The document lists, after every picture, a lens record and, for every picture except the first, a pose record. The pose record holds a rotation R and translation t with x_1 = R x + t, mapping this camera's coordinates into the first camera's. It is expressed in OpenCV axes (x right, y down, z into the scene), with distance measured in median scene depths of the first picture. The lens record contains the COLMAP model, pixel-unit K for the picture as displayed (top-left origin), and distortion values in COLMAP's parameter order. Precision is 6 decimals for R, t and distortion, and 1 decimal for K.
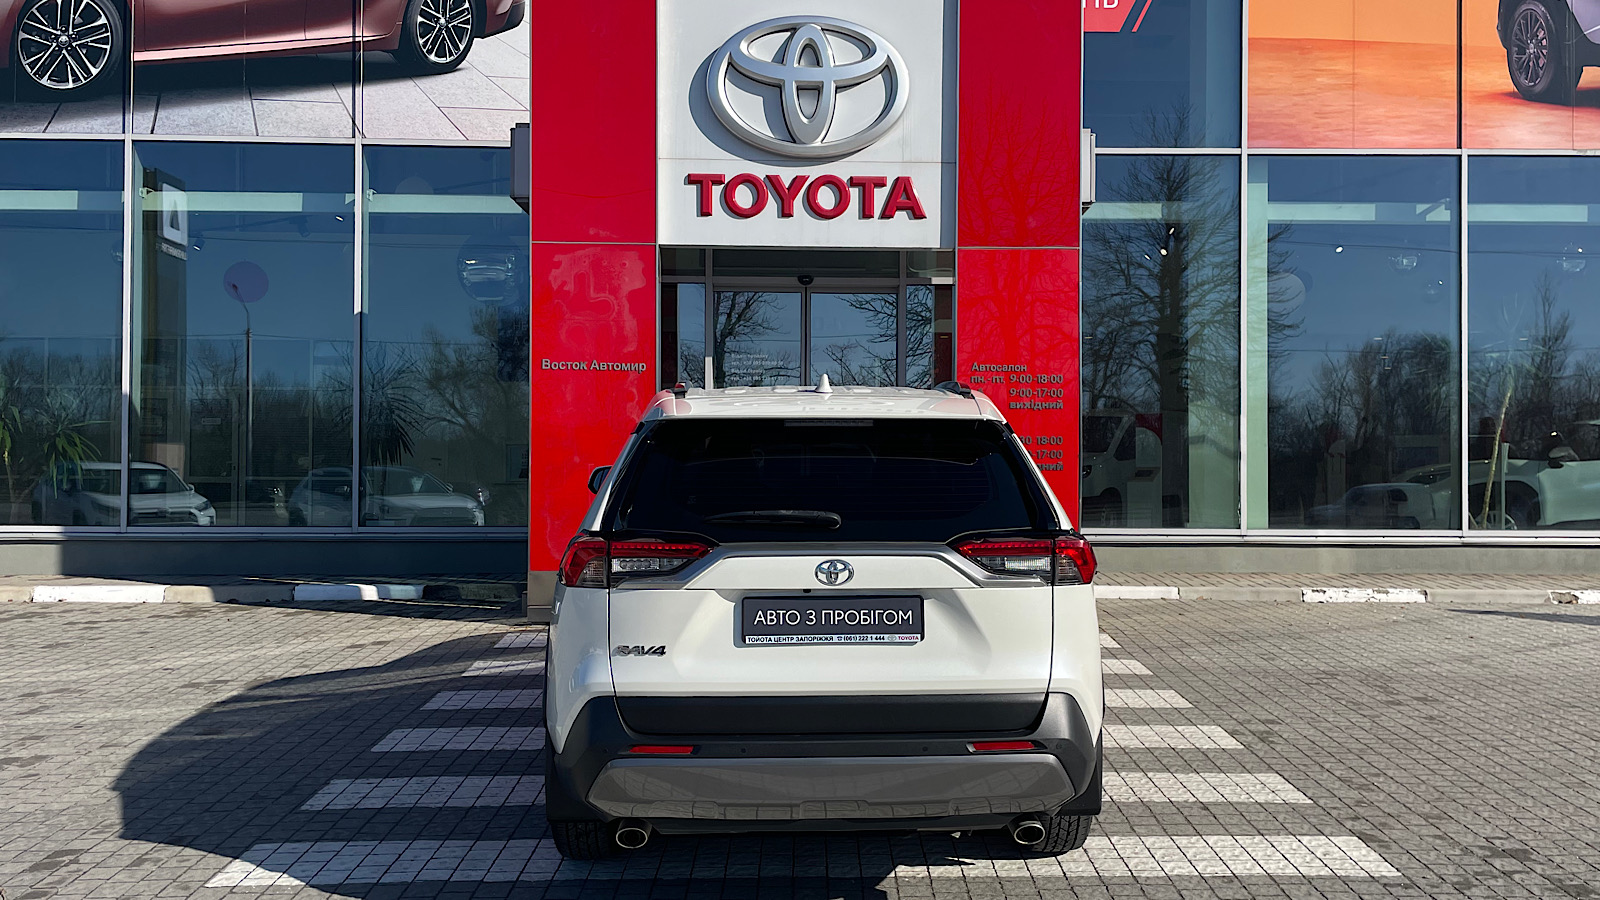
lens RADIAL K [[1336.2, 0, 839.1], [0, 1336.2, 453.3], [0, 0, 1]] dist [0.100549, -0.124959]
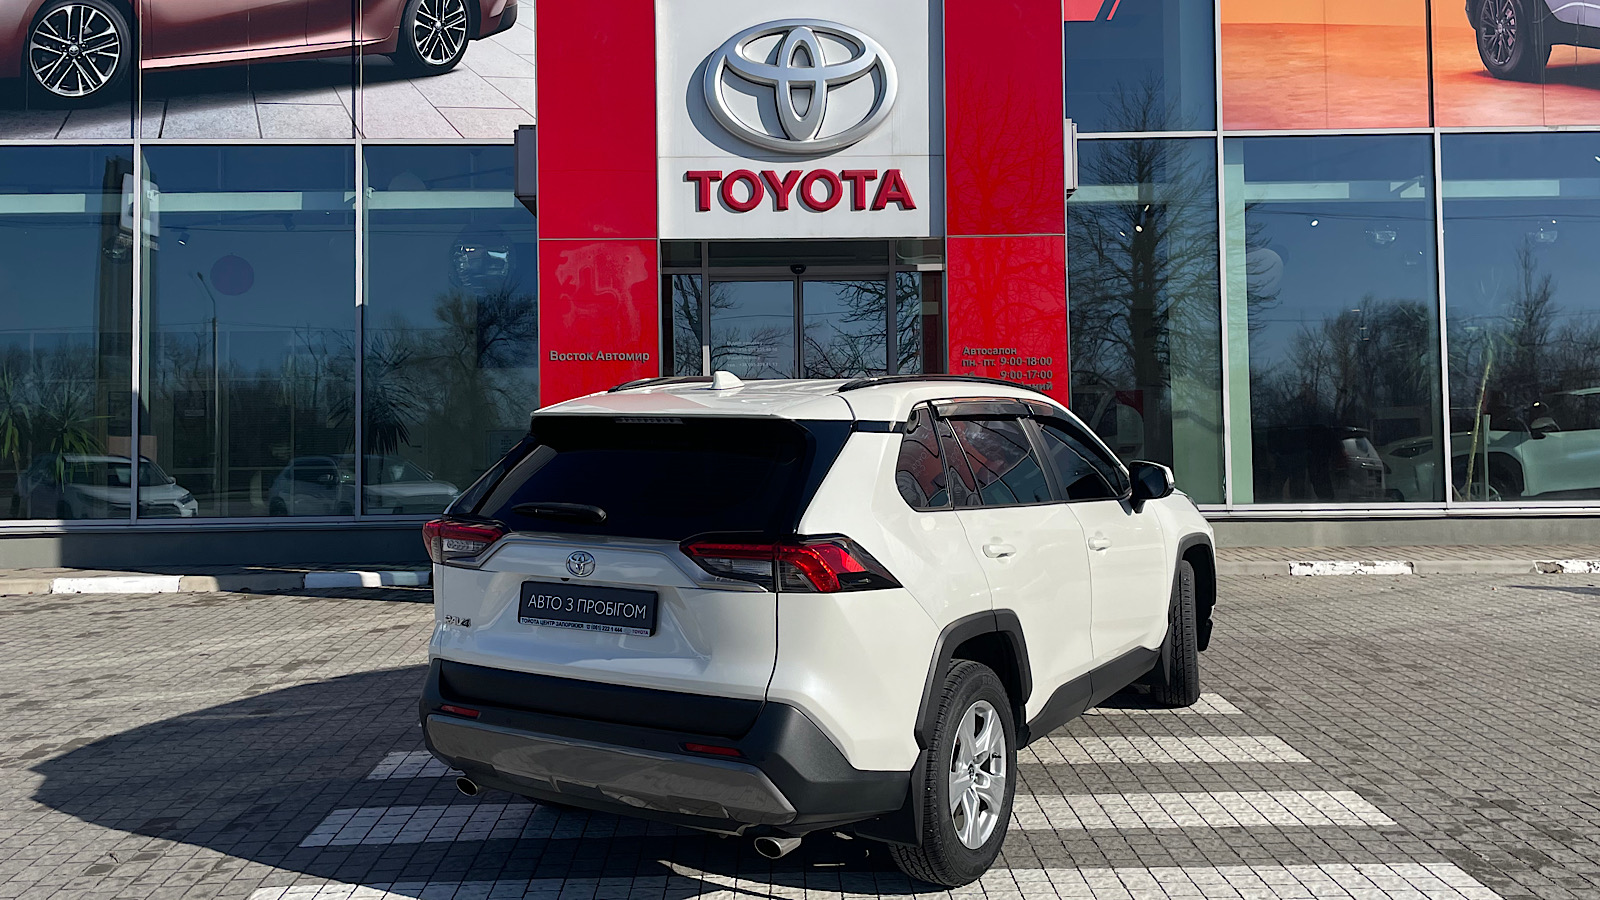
lens RADIAL K [[1363.0, 0, 787.9], [0, 1363.0, 395.3], [0, 0, 1]] dist [0.105529, -0.133419]
pose [[0.999788, -0.016749, -0.011949, -0.019663], [0.016418, 0.999492, -0.027311, -0.003071], [0.012400, 0.027109, 0.999556, -0.045261]]
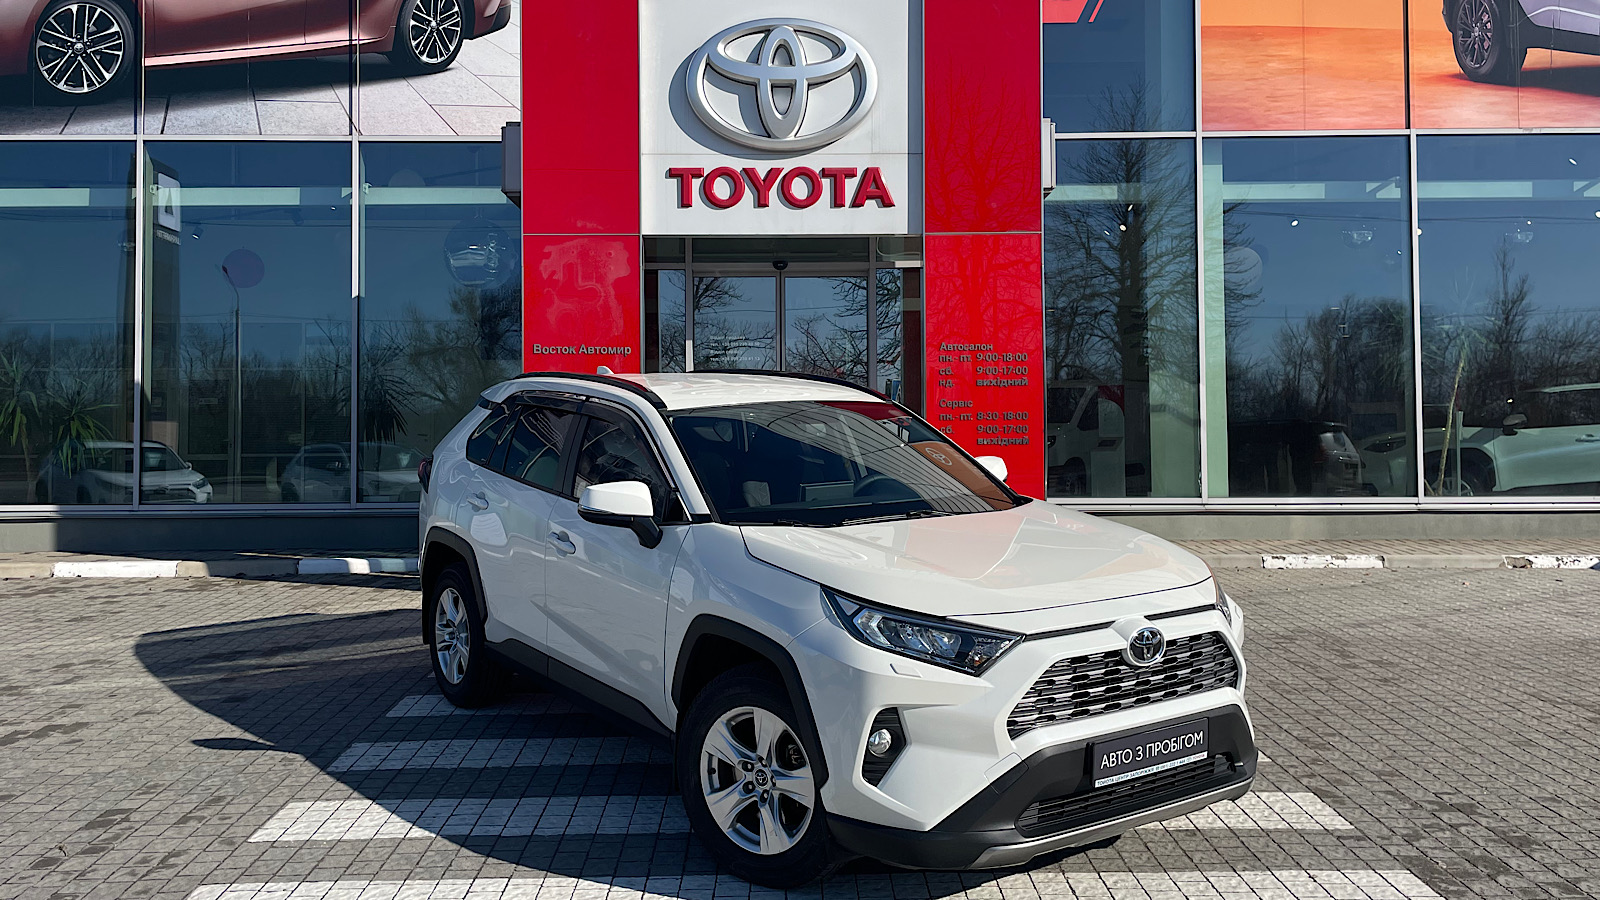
lens RADIAL K [[1307.4, 0, 778.0], [0, 1307.4, 398.5], [0, 0, 1]] dist [0.106103, -0.134344]
pose [[0.999717, -0.010527, -0.021338, -0.005234], [0.010129, 0.999774, -0.018677, -0.004851], [0.021530, 0.018455, 0.999598, -0.024435]]
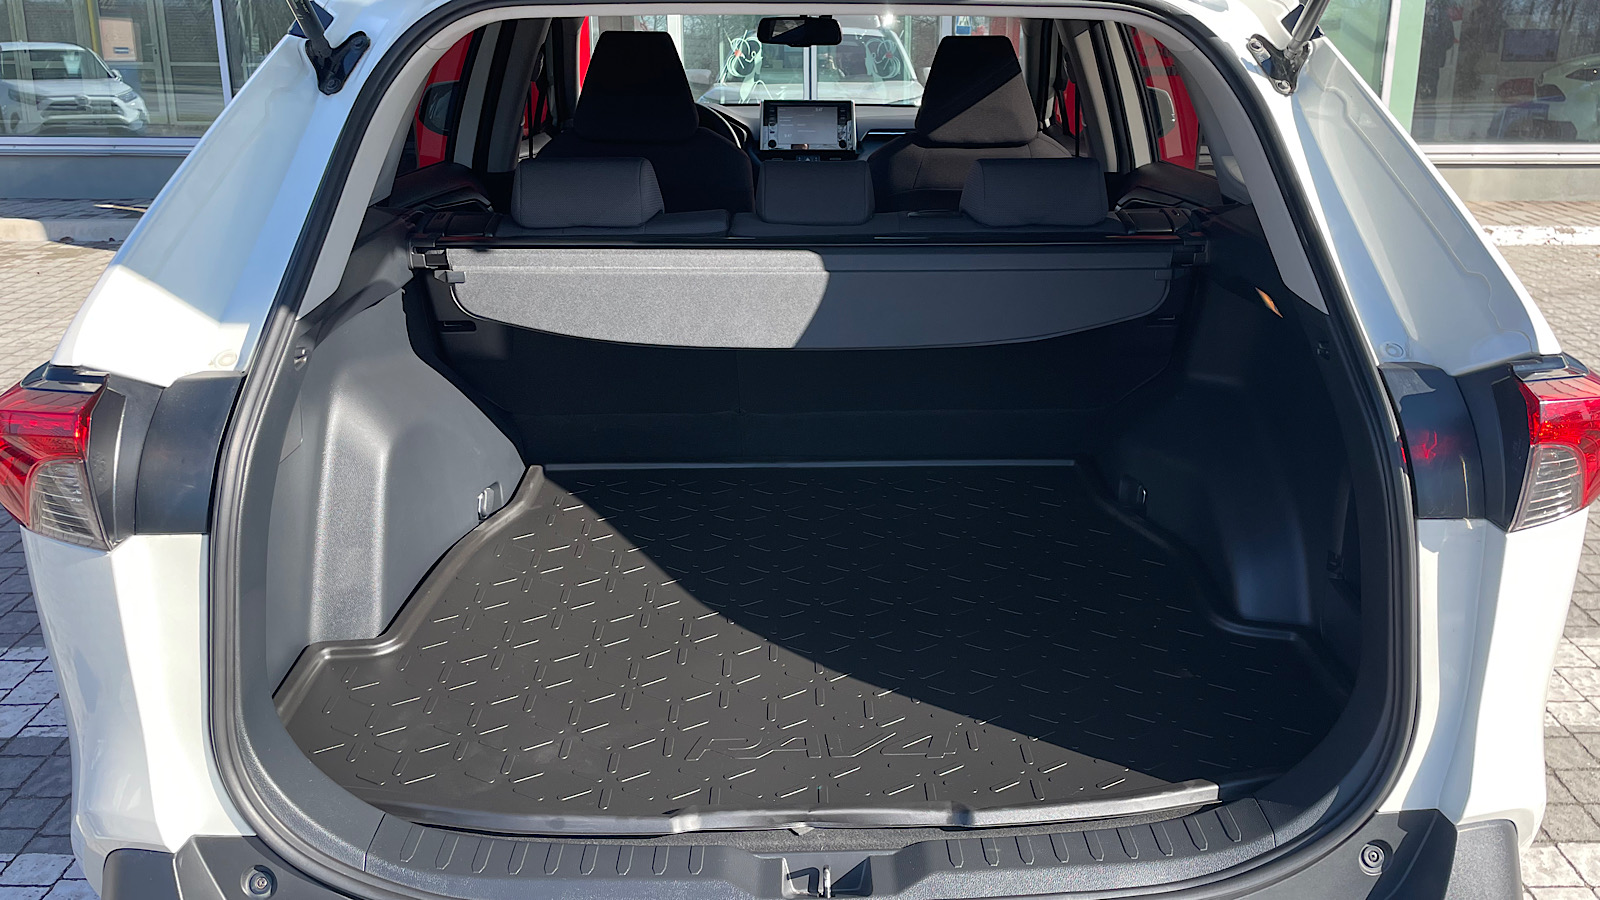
lens RADIAL K [[1363.0, 0, 787.9], [0, 1363.0, 395.3], [0, 0, 1]] dist [0.105529, -0.133419]
pose [[0.999335, 0.011120, -0.034737, -0.011819], [-0.001891, 0.966904, 0.255135, -0.008124], [0.036425, -0.254899, 0.966281, 0.197835]]
